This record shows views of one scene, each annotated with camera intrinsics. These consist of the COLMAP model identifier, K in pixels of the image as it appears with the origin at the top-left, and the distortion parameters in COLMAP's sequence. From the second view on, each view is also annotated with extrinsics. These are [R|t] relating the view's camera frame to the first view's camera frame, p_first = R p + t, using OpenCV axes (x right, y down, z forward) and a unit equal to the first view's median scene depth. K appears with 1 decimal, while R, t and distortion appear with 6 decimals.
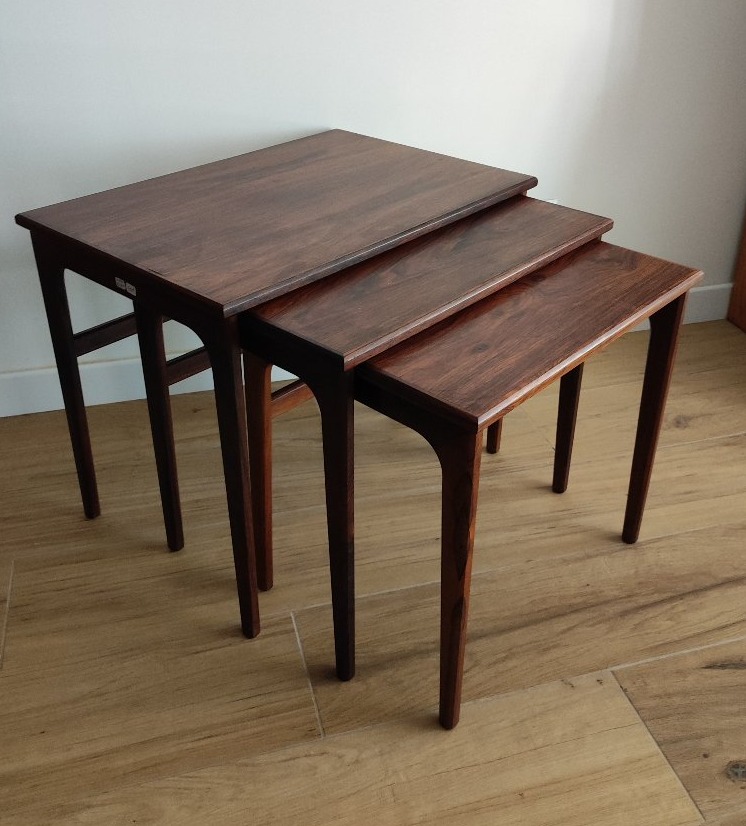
lens RADIAL K [[921.5, 0, 380.1], [0, 921.5, 348.9], [0, 0, 1]] dist [0.018981, 0.000000]
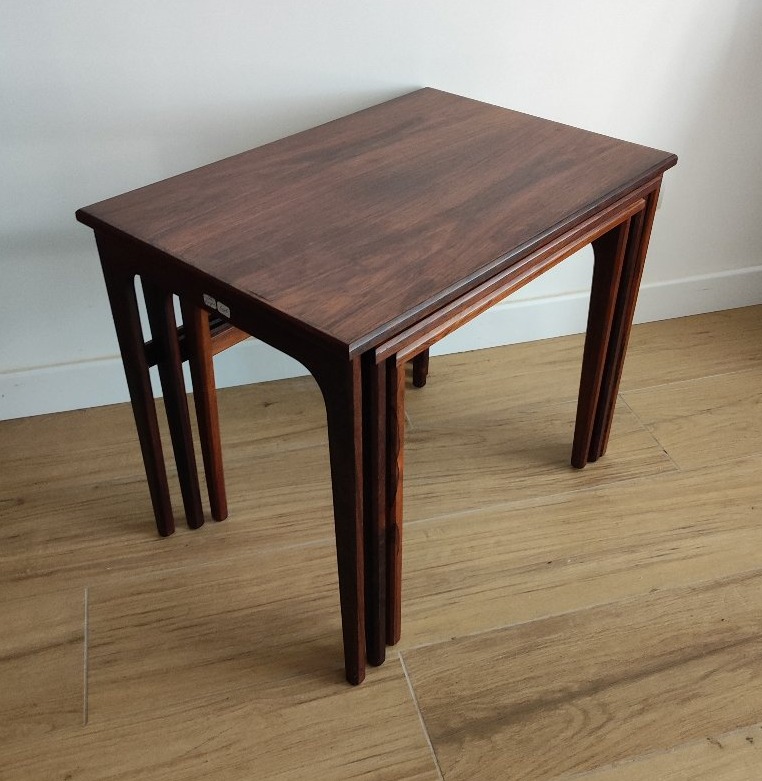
lens RADIAL K [[913.7, 0, 396.0], [0, 913.7, 389.7], [0, 0, 1]] dist [0.021387, 0.000000]
pose [[0.999995, -0.000890, 0.003037, -0.099949], [0.000480, 0.991198, 0.132386, -0.089164], [-0.003128, -0.132384, 0.991194, 0.139854]]
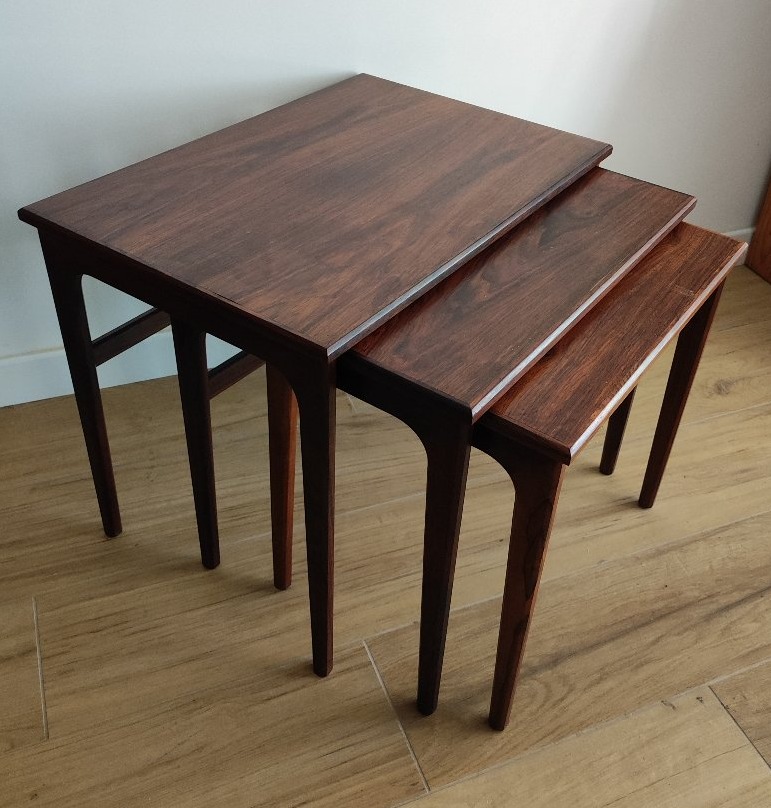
lens RADIAL K [[918.0, 0, 414.6], [0, 918.0, 366.1], [0, 0, 1]] dist [0.021858, 0.000000]
pose [[0.990505, -0.035282, 0.132876, -0.155175], [0.015278, 0.988771, 0.148653, -0.118332], [-0.136628, -0.145212, 0.979922, 0.133959]]
